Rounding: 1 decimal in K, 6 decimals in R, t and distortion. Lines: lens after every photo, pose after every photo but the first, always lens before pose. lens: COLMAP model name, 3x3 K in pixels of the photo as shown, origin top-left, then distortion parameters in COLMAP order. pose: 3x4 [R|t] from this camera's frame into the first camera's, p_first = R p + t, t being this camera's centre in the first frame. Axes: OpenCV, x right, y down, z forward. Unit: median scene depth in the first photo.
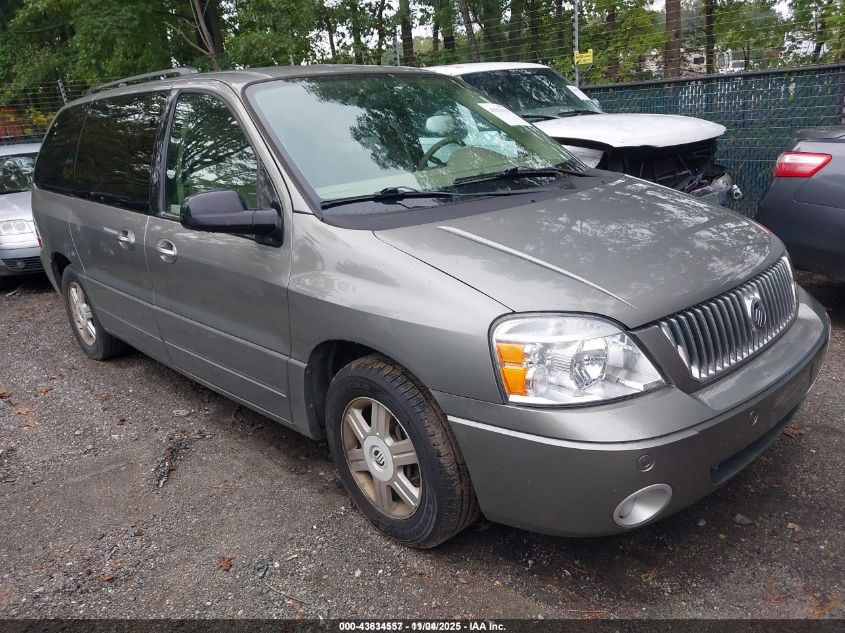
lens RADIAL K [[752.0, 0, 422.5], [0, 752.0, 316.5], [0, 0, 1]] dist [-0.038930, -0.006100]
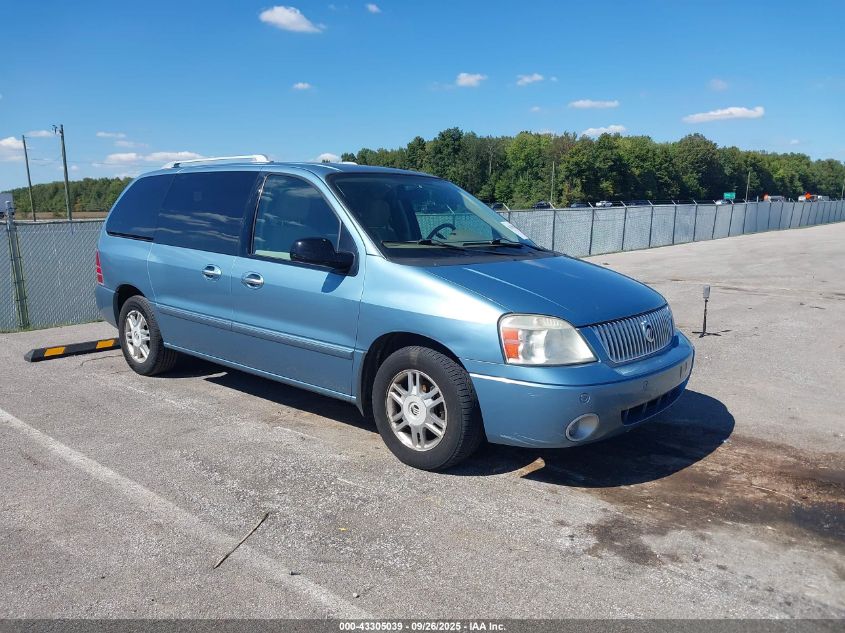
lens RADIAL K [[752.0, 0, 422.5], [0, 752.0, 316.5], [0, 0, 1]] dist [-0.038930, -0.006100]
pose [[0.993580, 0.064536, 0.092916, -0.205701], [-0.053041, 0.991202, -0.121264, 0.186590], [-0.099924, 0.115558, 0.988262, -0.589412]]
